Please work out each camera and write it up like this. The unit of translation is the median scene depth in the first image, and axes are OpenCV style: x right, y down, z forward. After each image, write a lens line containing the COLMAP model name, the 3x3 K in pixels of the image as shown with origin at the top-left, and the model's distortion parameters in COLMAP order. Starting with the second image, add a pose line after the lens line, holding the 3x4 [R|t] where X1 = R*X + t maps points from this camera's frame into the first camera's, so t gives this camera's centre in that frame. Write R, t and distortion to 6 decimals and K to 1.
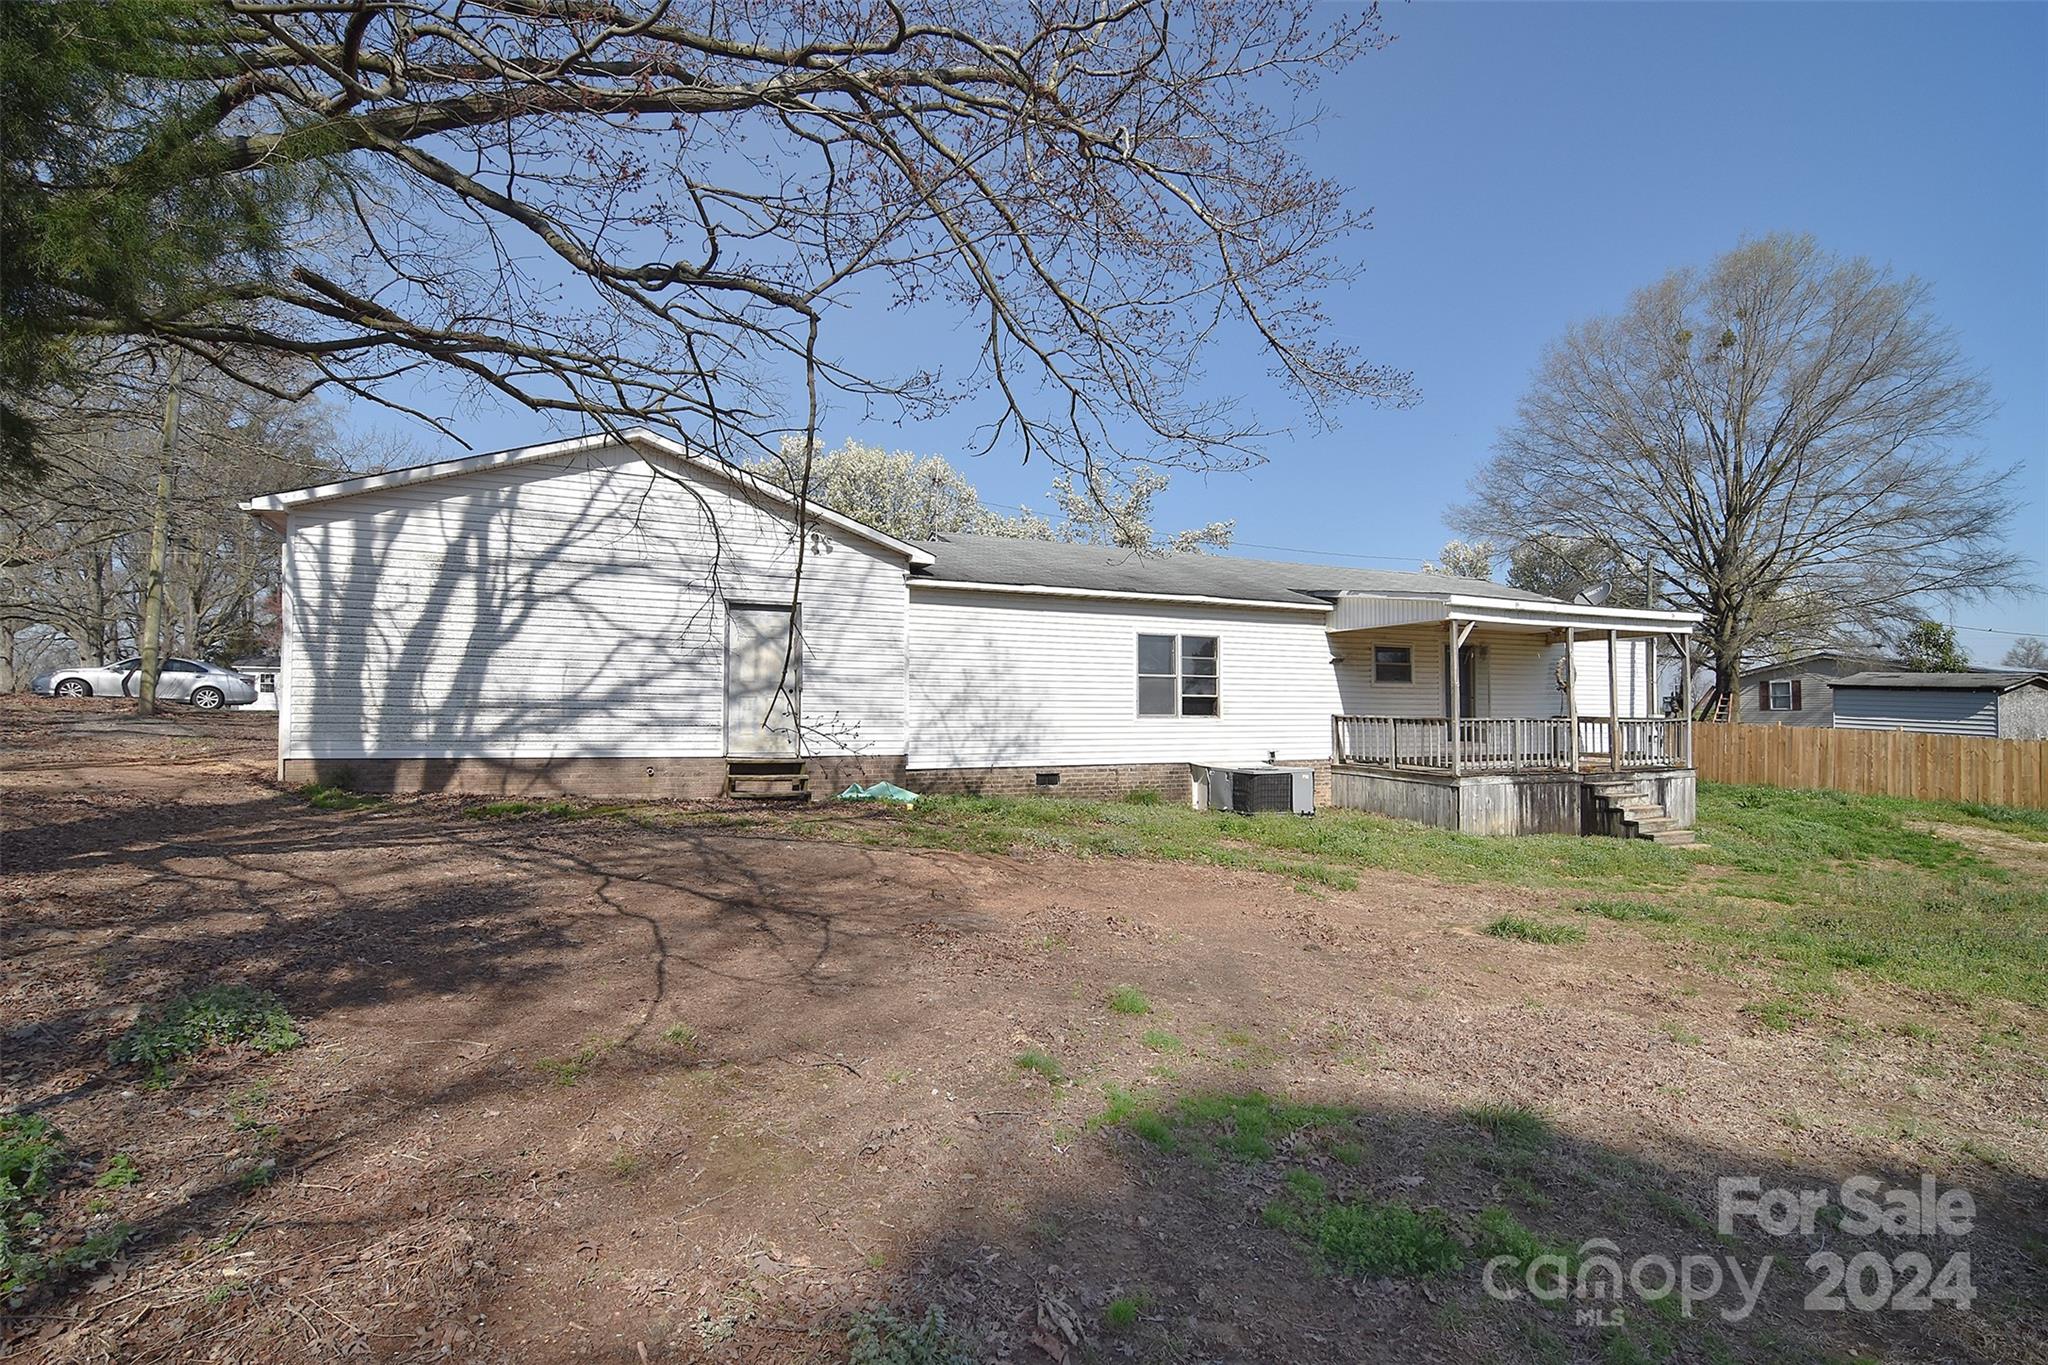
lens RADIAL K [[959.7, 0, 1024.0], [0, 959.7, 682.5], [0, 0, 1]] dist [-0.003825, -0.000489]
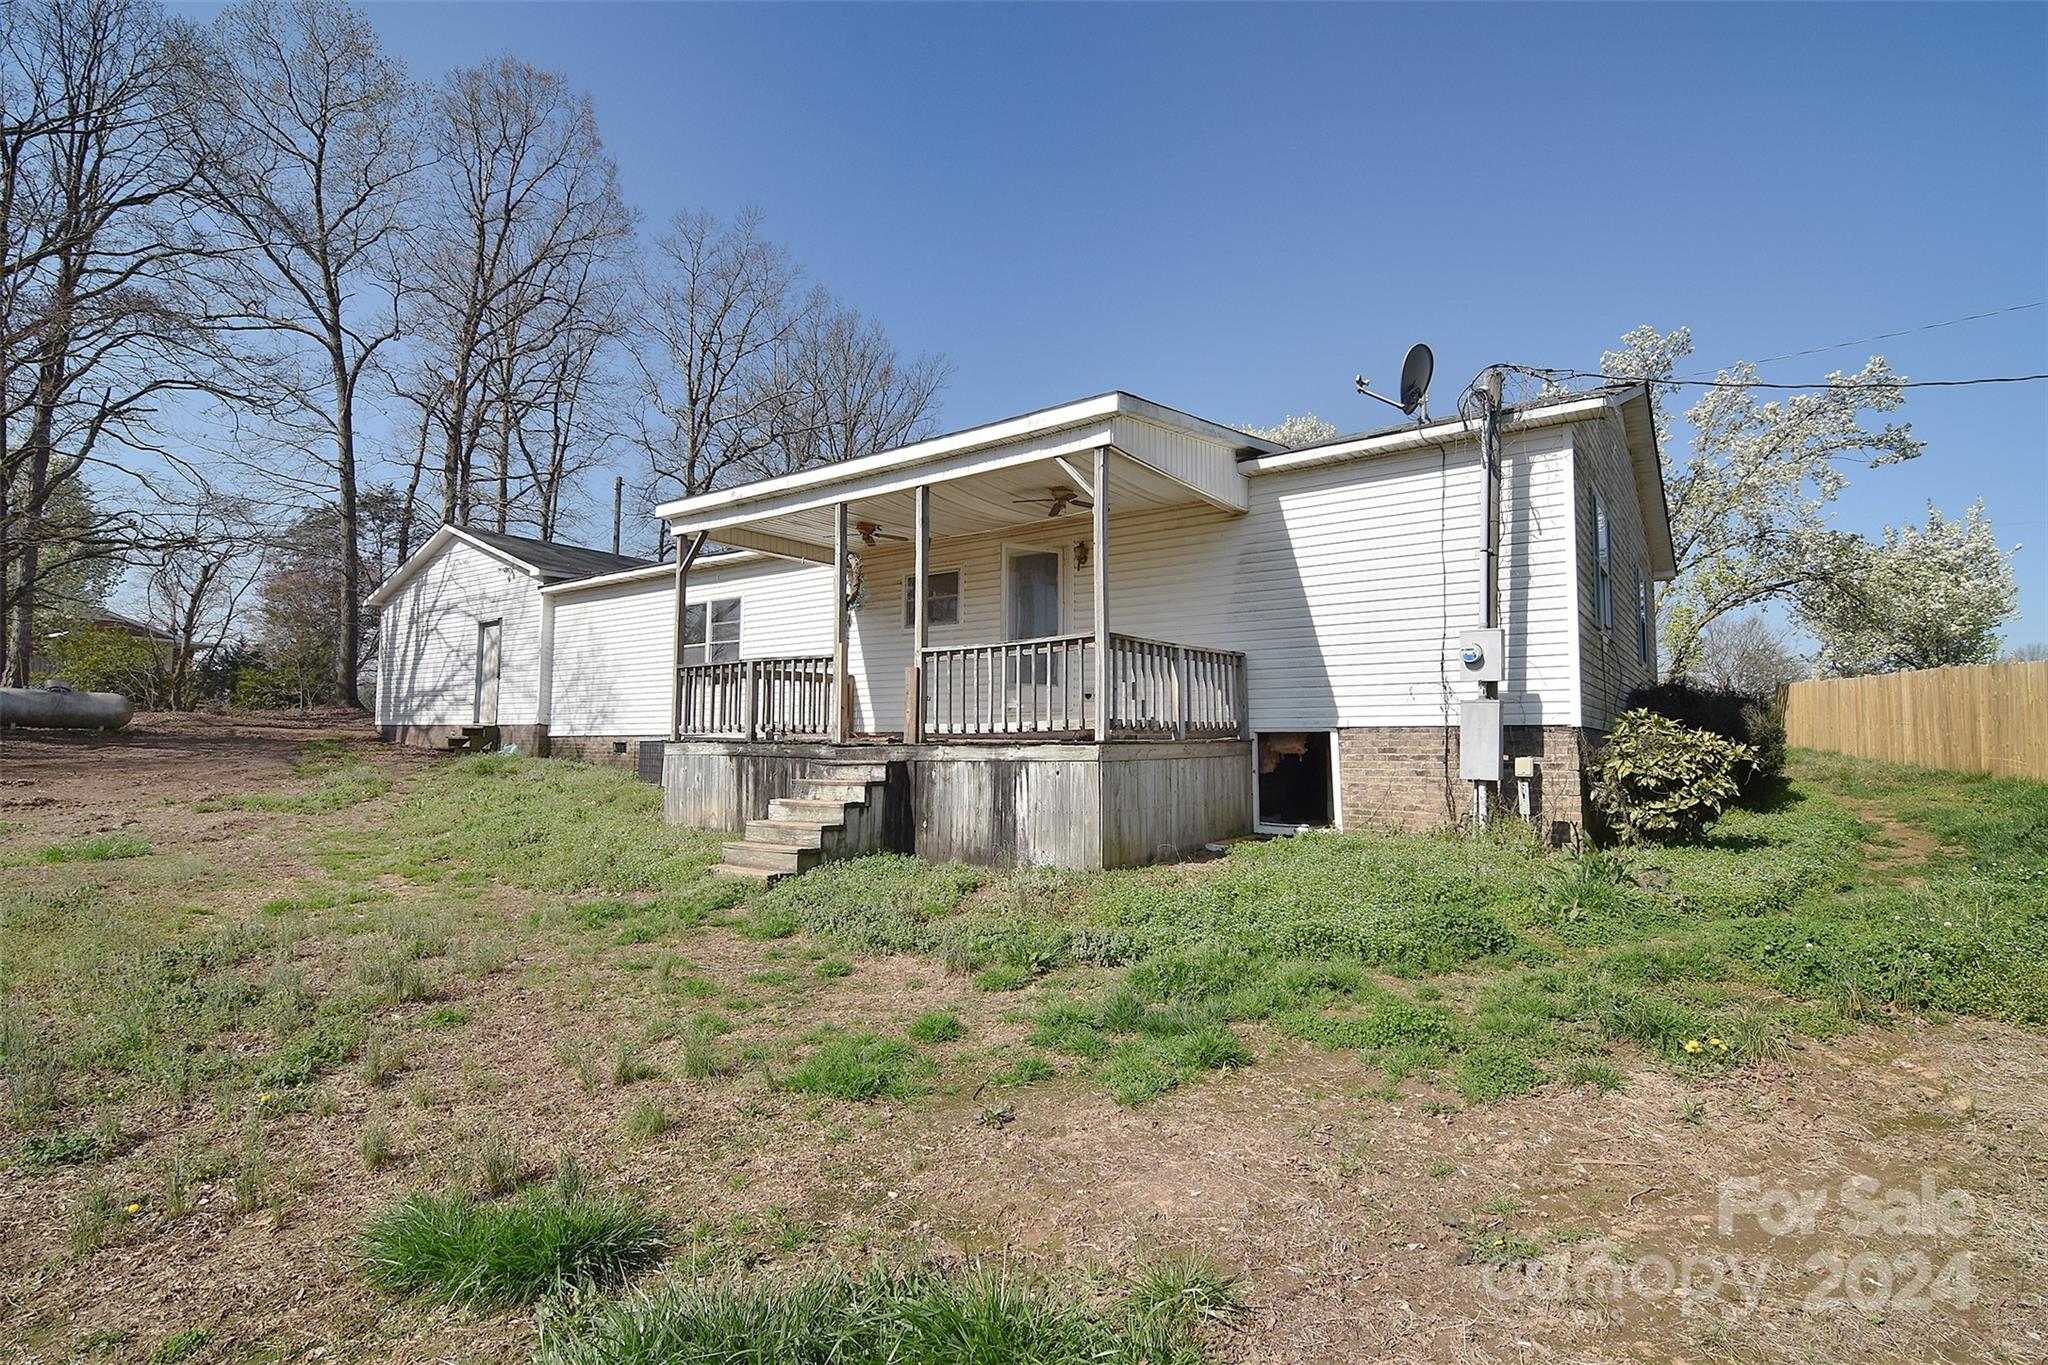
lens RADIAL K [[973.6, 0, 1108.8], [0, 973.6, 689.0], [0, 0, 1]] dist [-0.002920, -0.000417]
pose [[0.515572, -0.054260, -0.855126, 1.526649], [0.027384, 0.998527, -0.046849, 0.120863], [0.856408, 0.000737, 0.516298, 1.076007]]
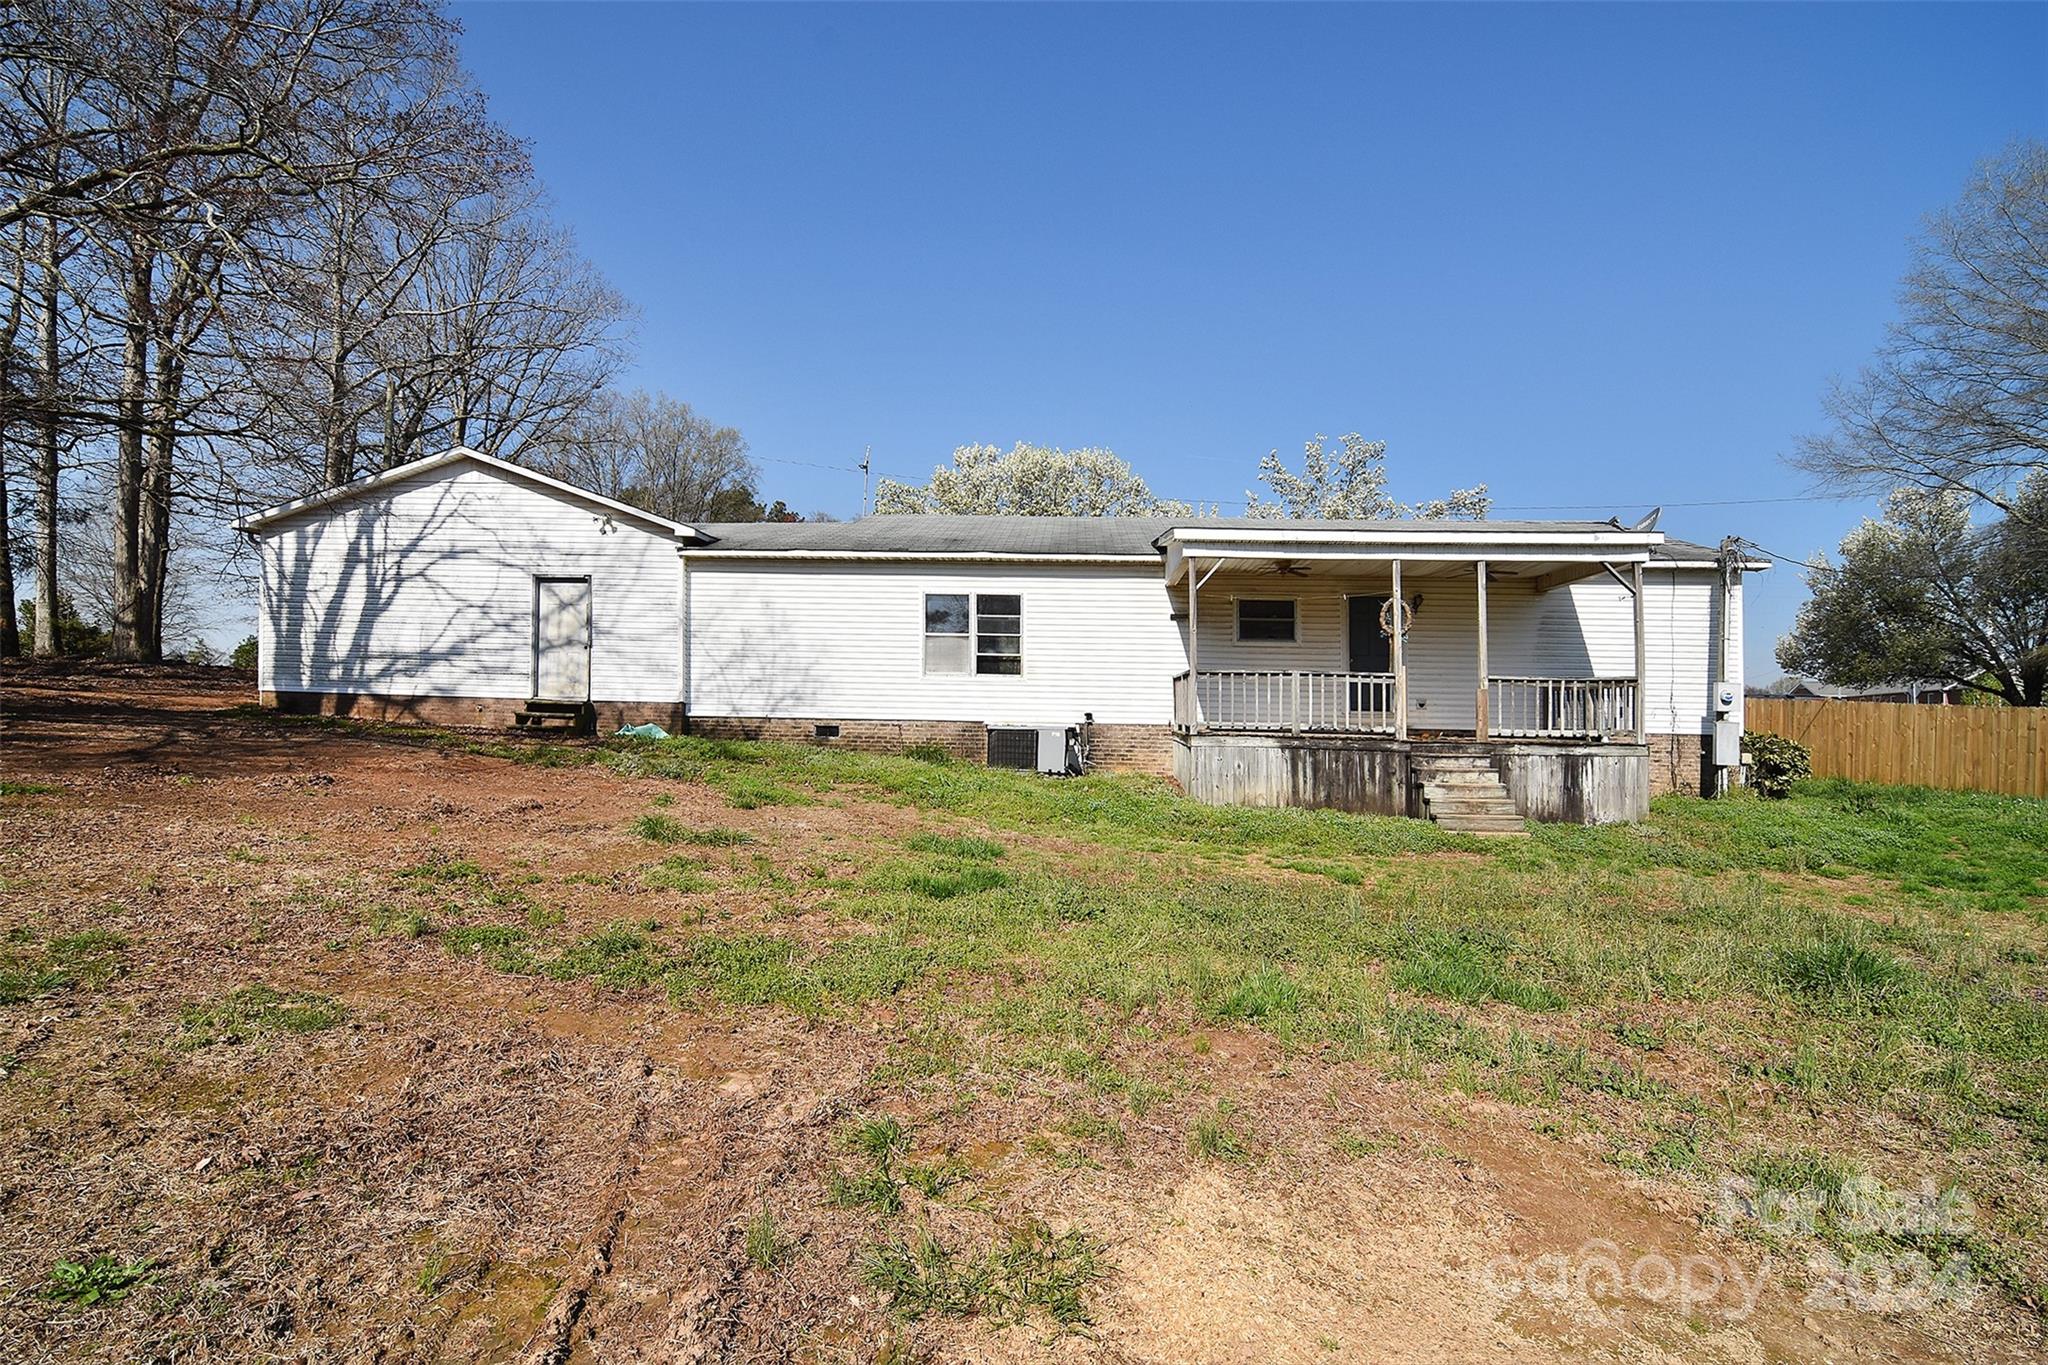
lens RADIAL K [[959.7, 0, 1024.0], [0, 959.7, 682.5], [0, 0, 1]] dist [-0.003825, -0.000489]
pose [[0.887931, -0.005883, -0.459939, 0.858514], [-0.001697, 0.999870, -0.016064, 0.076535], [0.459973, 0.015044, 0.887805, 0.177040]]
